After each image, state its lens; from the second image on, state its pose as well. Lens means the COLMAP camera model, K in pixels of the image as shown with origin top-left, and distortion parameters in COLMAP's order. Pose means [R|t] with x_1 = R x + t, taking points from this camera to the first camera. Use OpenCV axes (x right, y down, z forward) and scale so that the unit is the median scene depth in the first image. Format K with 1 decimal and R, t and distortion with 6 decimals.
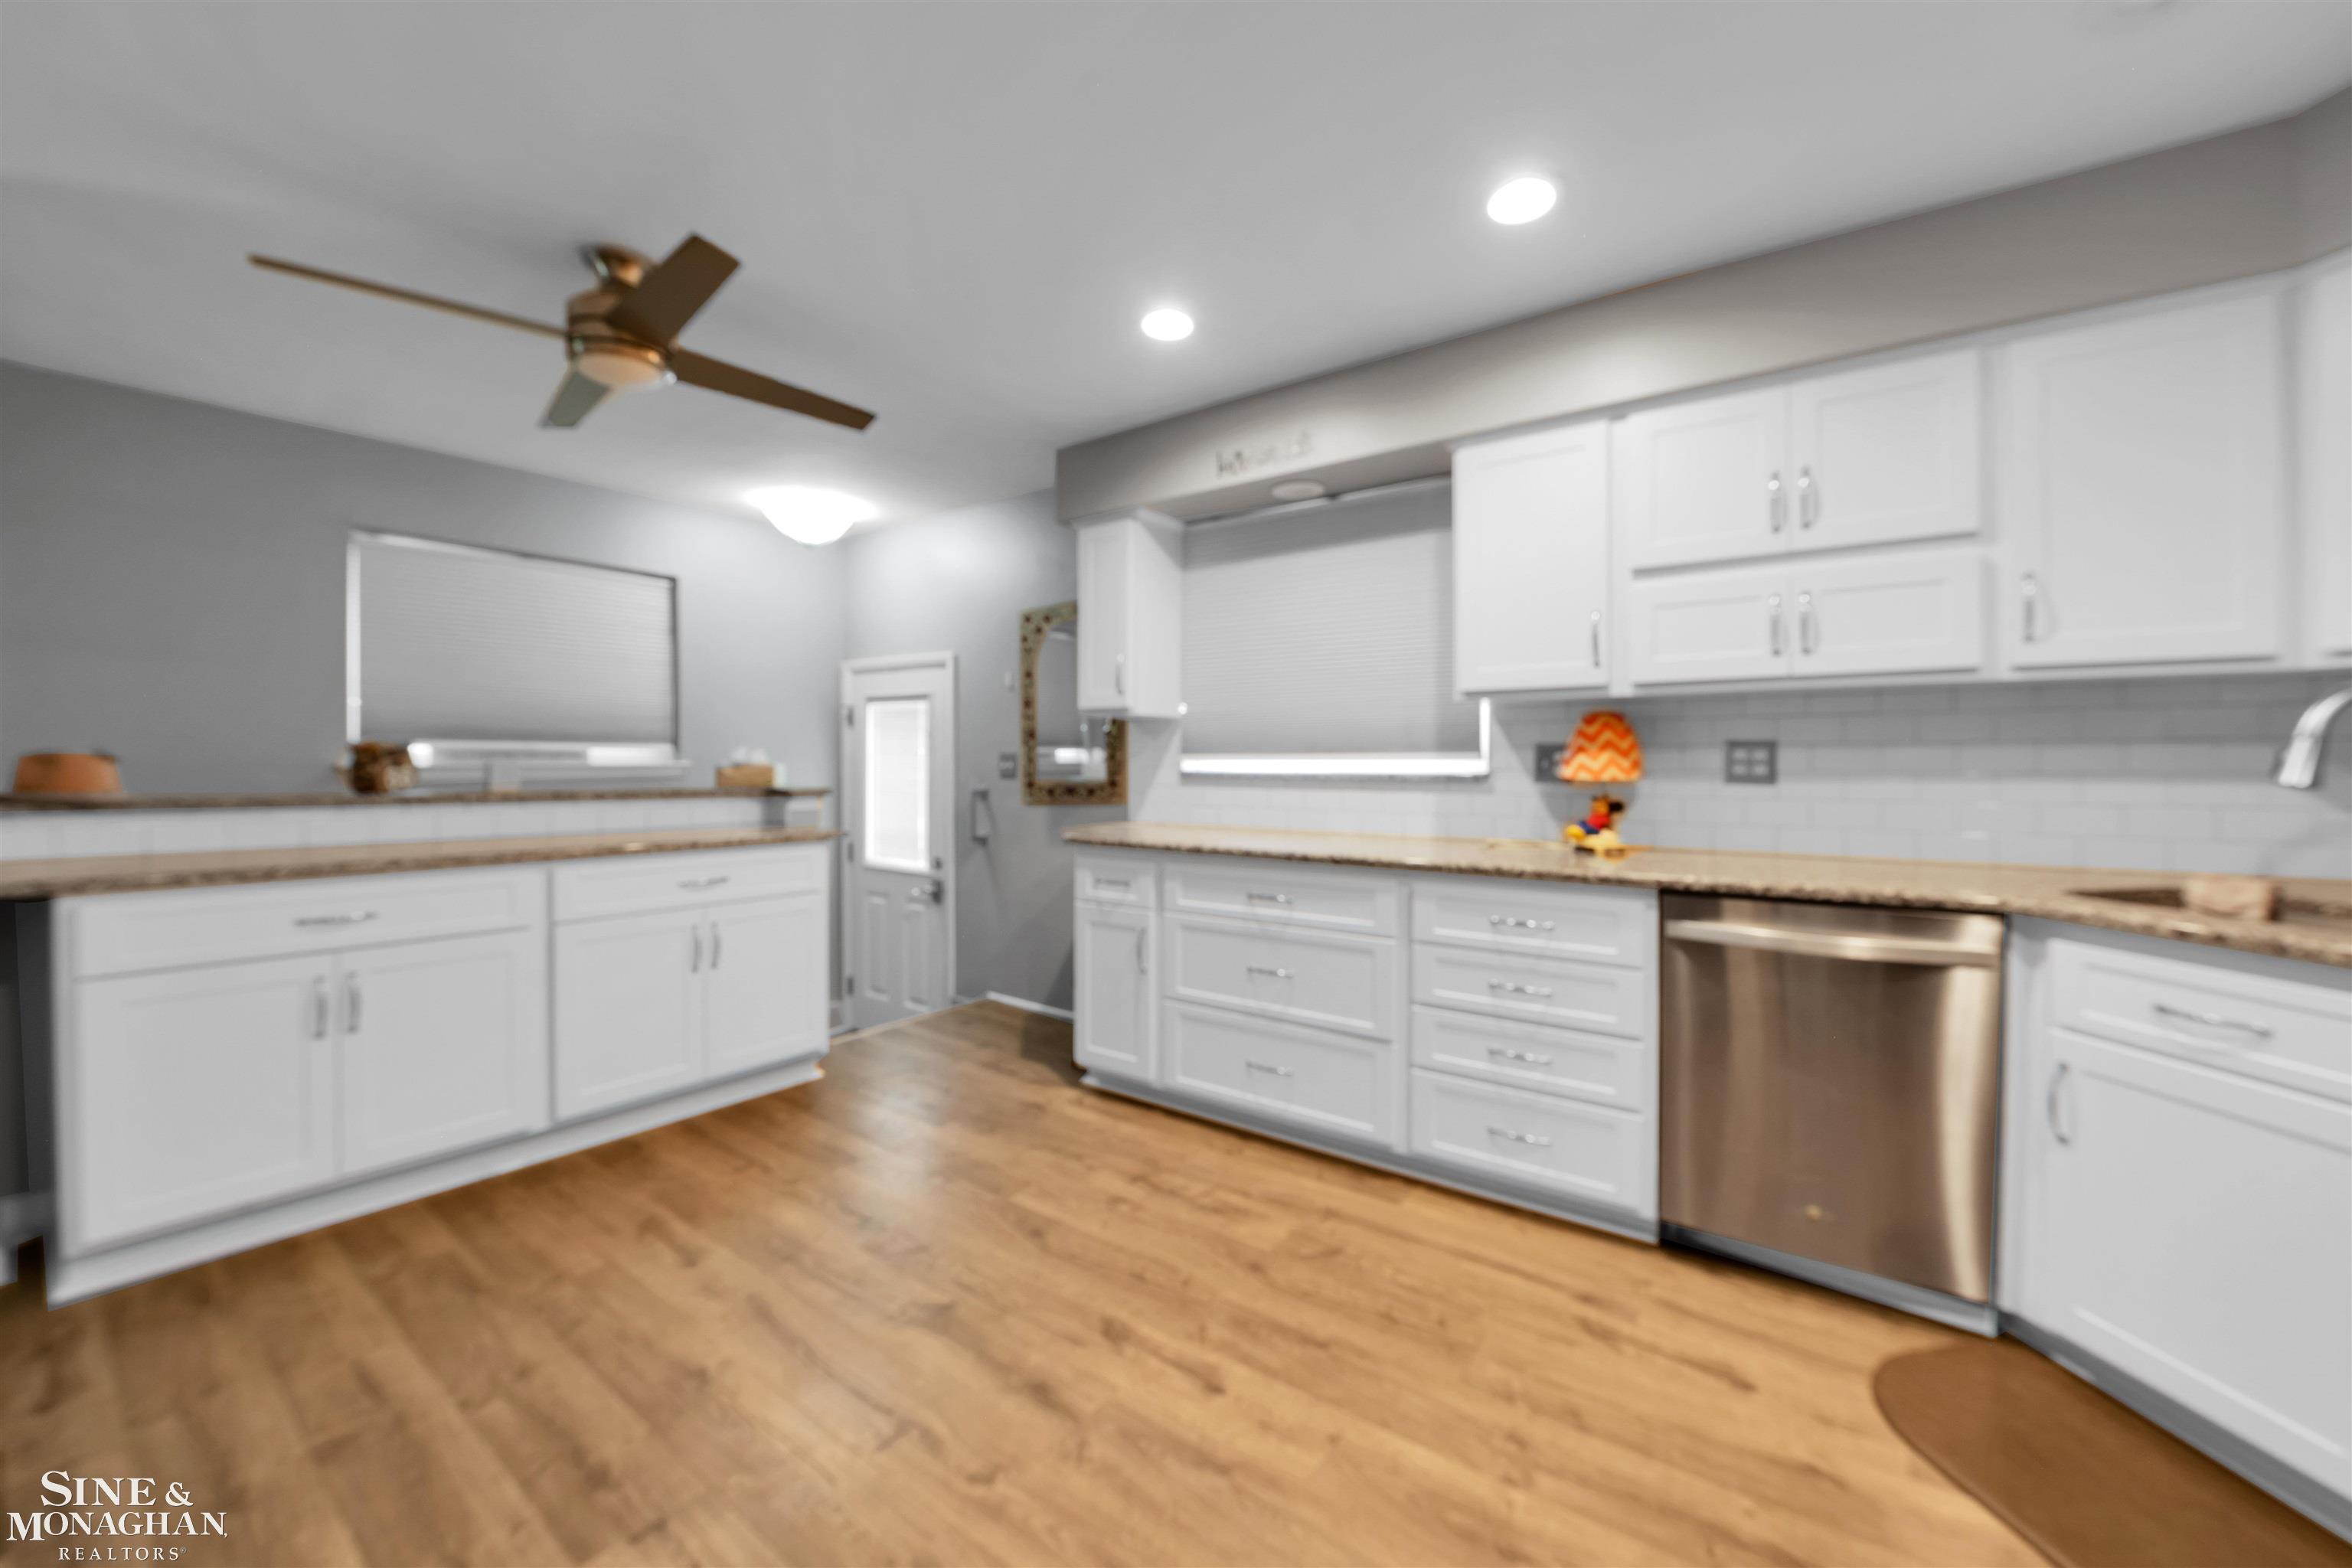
lens RADIAL K [[884.4, 0, 1179.5], [0, 884.4, 769.7], [0, 0, 1]] dist [-0.001593, -0.000264]
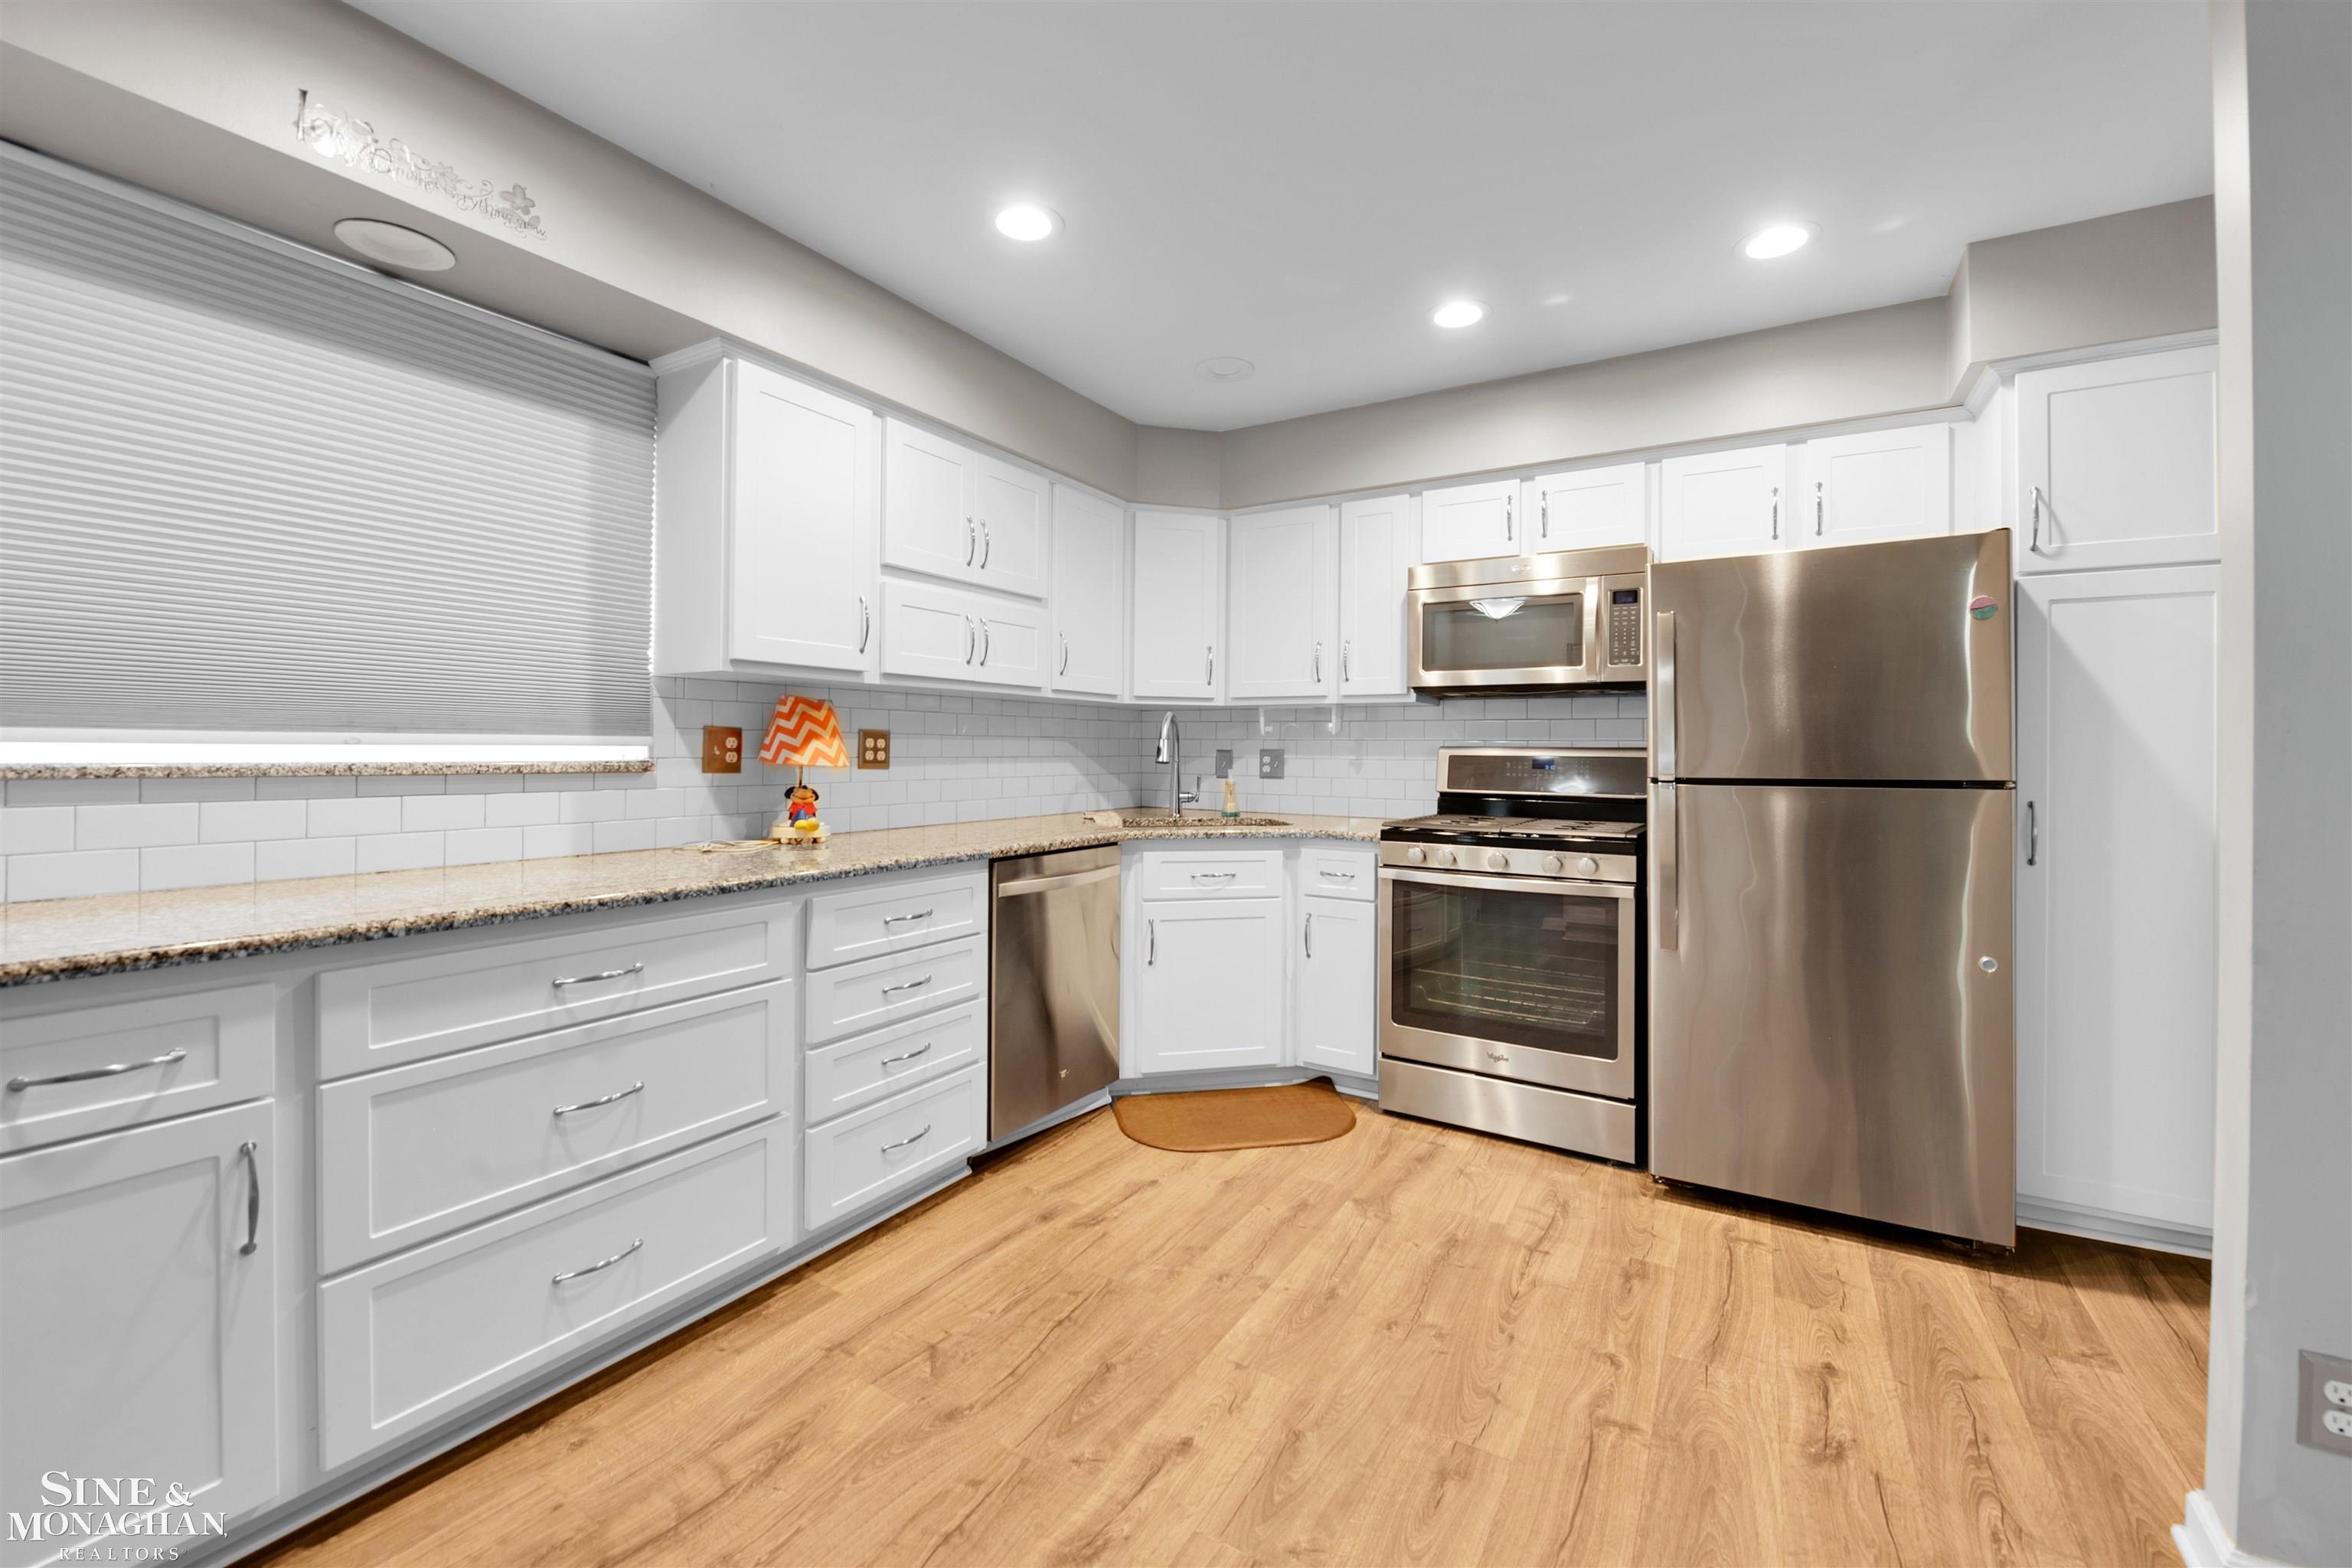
lens RADIAL K [[963.3, 0, 1186.5], [0, 963.3, 750.7], [0, 0, 1]] dist [-0.001186, -0.004206]
pose [[-0.086017, 0.000185, 0.996294, -0.626496], [-0.000155, 1.000000, -0.000199, -0.006495], [-0.996294, -0.000171, -0.086017, 0.721877]]
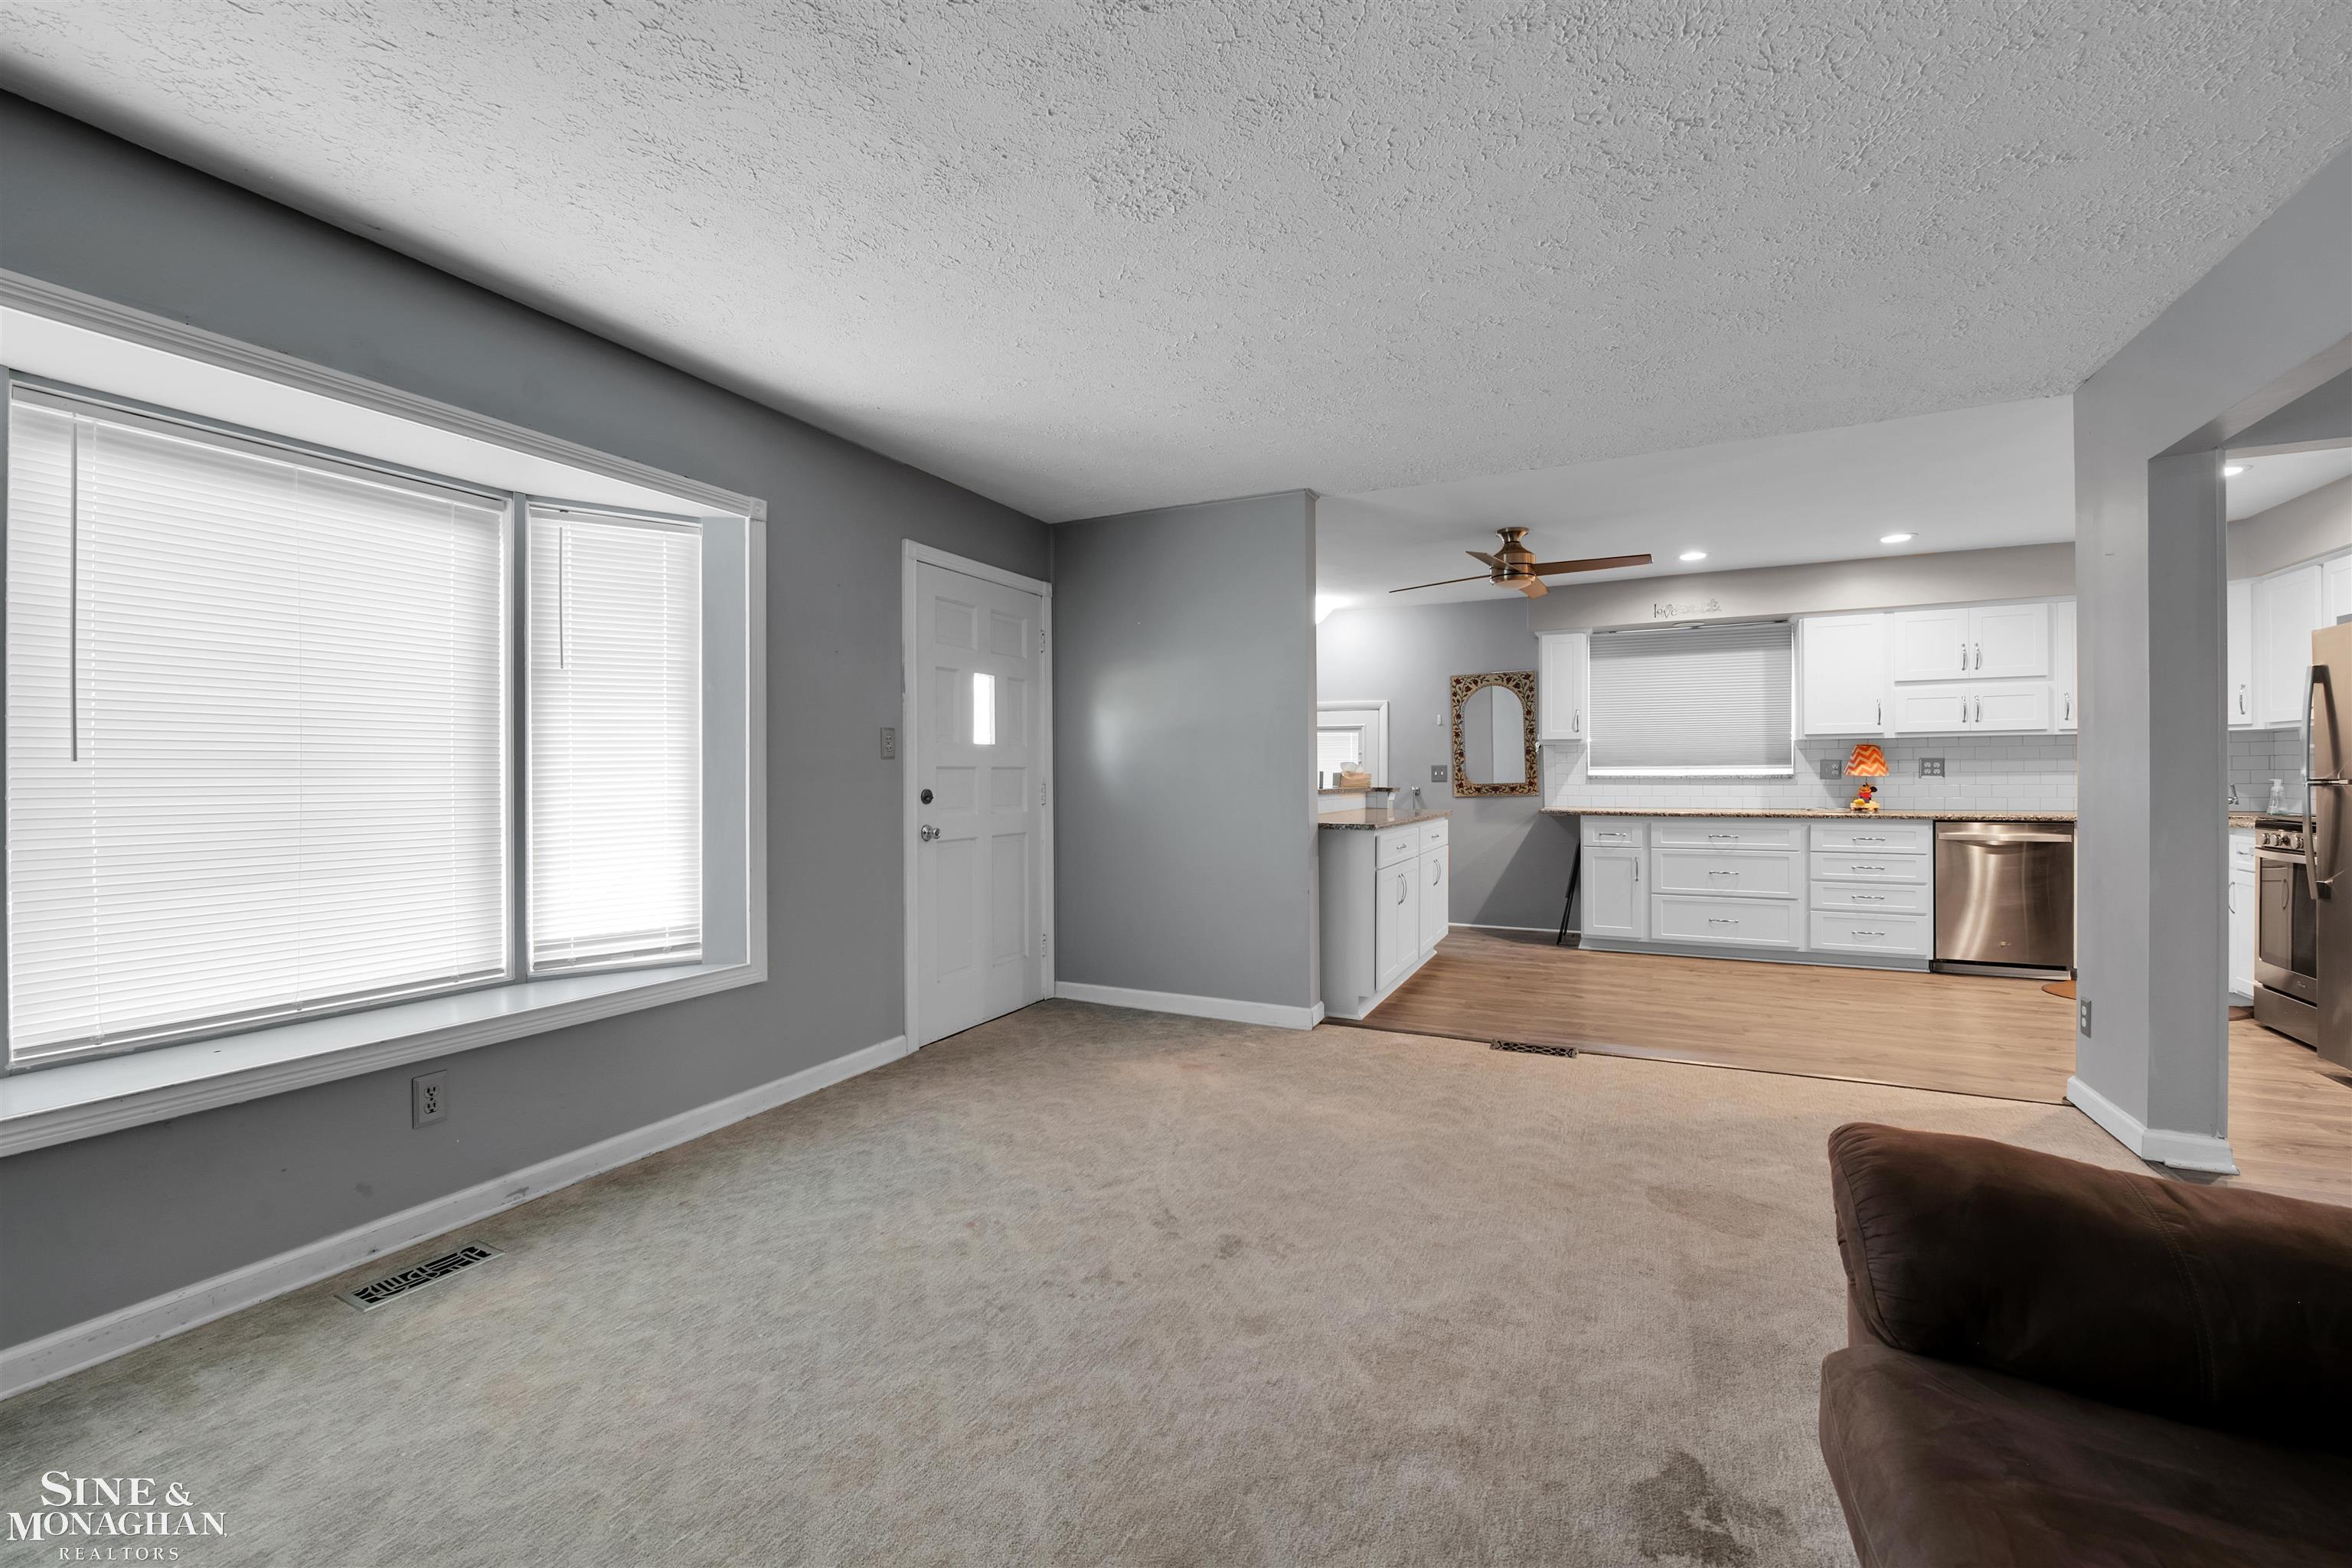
lens RADIAL K [[938.4, 0, 1184.7], [0, 938.4, 774.6], [0, 0, 1]] dist [-0.001458, -0.000068]
pose [[0.982066, -0.006611, 0.188420, -1.642562], [0.008334, 0.999930, -0.008356, 0.012440], [-0.188352, 0.009776, 0.982053, -0.950620]]
